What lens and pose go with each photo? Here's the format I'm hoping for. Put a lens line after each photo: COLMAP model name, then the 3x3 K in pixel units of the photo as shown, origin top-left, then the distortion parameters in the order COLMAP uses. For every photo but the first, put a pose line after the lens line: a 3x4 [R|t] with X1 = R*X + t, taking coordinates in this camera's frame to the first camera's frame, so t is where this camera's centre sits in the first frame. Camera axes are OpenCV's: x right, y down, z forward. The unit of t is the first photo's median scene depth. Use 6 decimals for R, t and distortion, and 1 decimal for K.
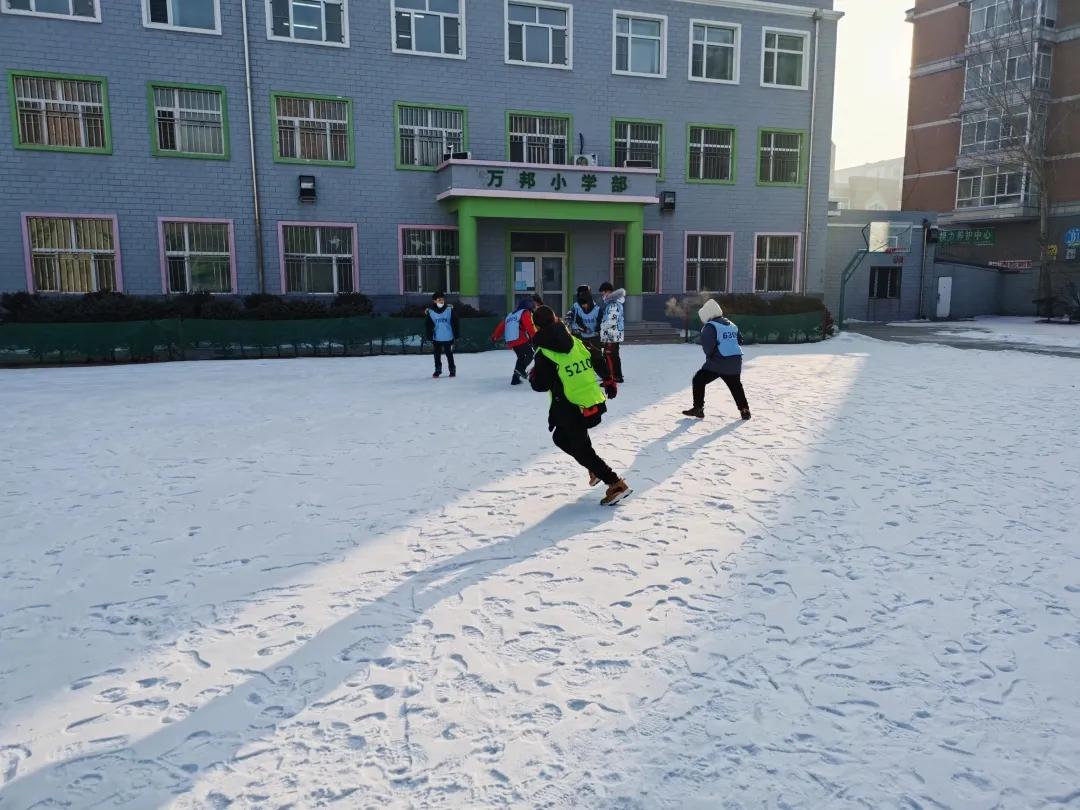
lens RADIAL K [[838.8, 0, 547.9], [0, 838.8, 401.3], [0, 0, 1]] dist [0.074412, -0.057246]
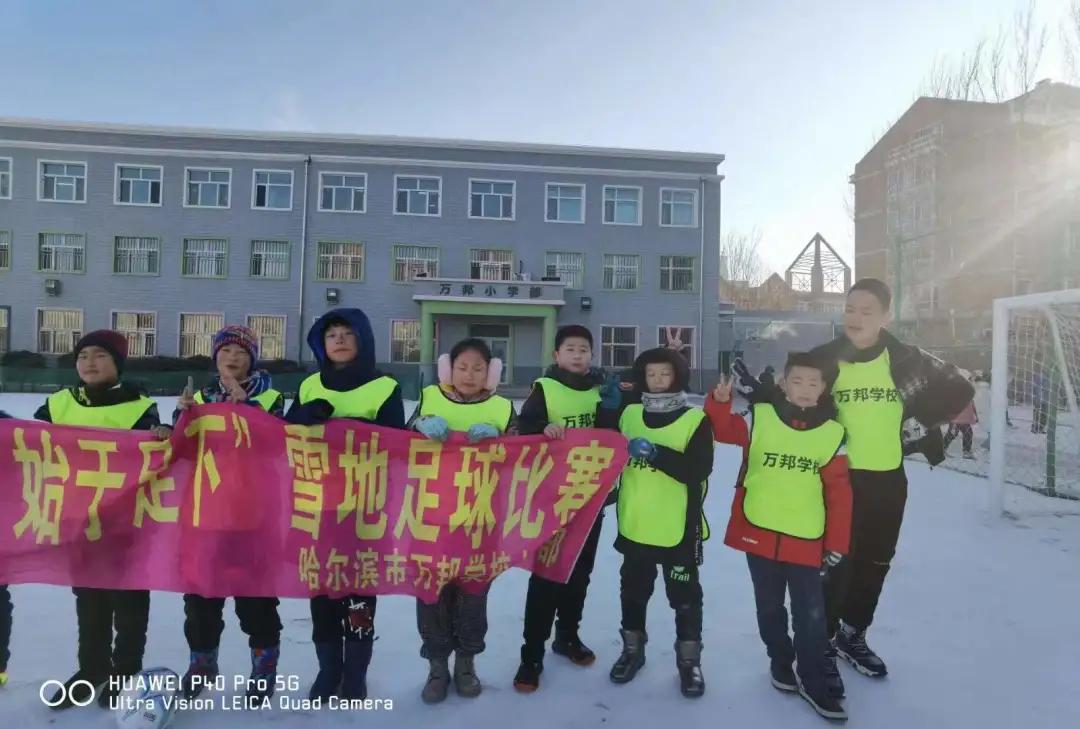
lens RADIAL K [[541.2, 0, 542.0], [0, 541.2, 357.0], [0, 0, 1]] dist [-0.011926, 0.001252]
pose [[0.960422, 0.022580, -0.277633, 0.360619], [-0.063088, 0.988442, -0.137852, -0.016981], [0.271312, 0.149911, 0.950745, 0.126861]]
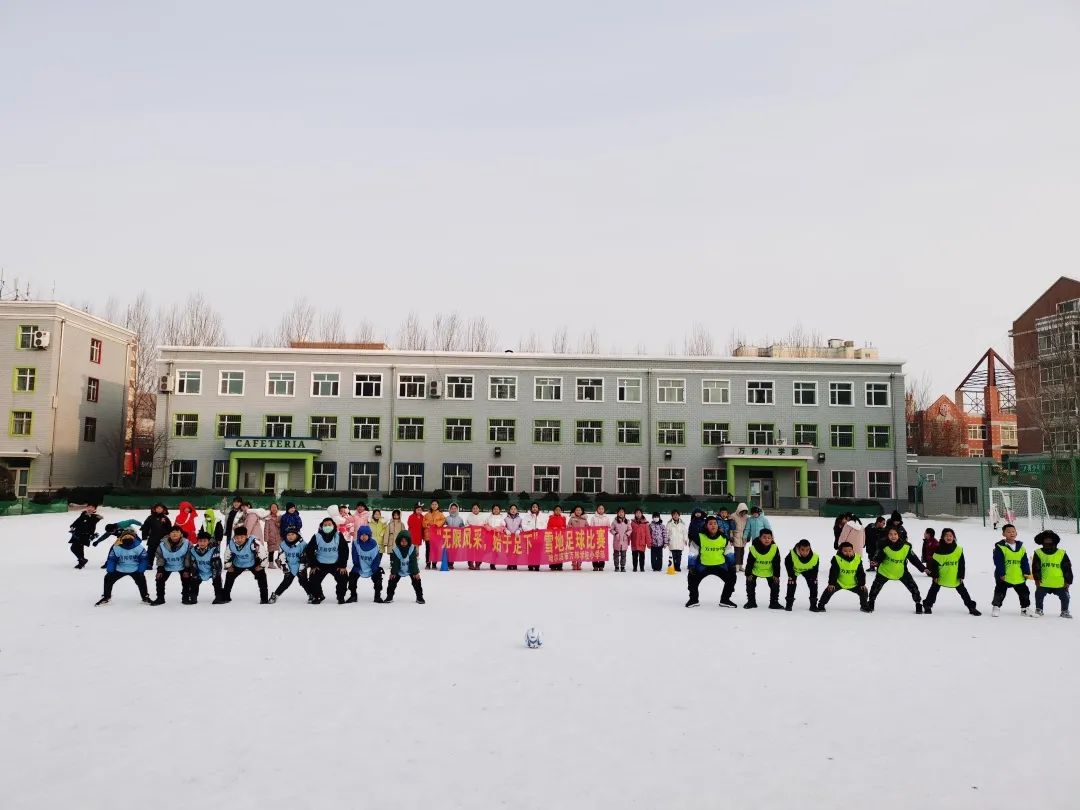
lens RADIAL K [[838.8, 0, 537.8], [0, 838.8, 407.0], [0, 0, 1]] dist [0.074412, -0.057246]
pose [[0.949352, -0.015468, -0.313834, 0.142672], [-0.057295, 0.973521, -0.221299, 0.191812], [0.308947, 0.228072, 0.923328, -1.466831]]
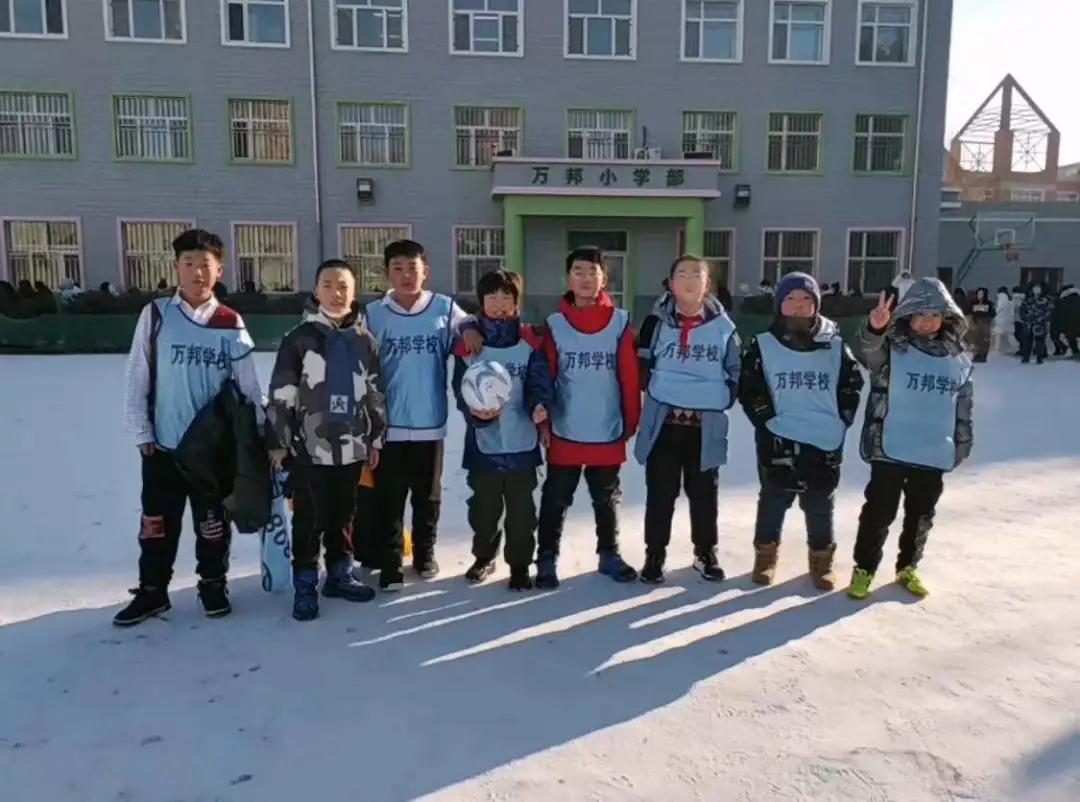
lens RADIAL K [[838.8, 0, 549.4], [0, 838.8, 382.4], [0, 0, 1]] dist [0.074412, -0.057246]
pose [[0.968626, 0.033117, -0.246306, 0.185136], [-0.038769, 0.999084, -0.018132, -0.008600], [0.245480, 0.027112, 0.969022, 0.064391]]
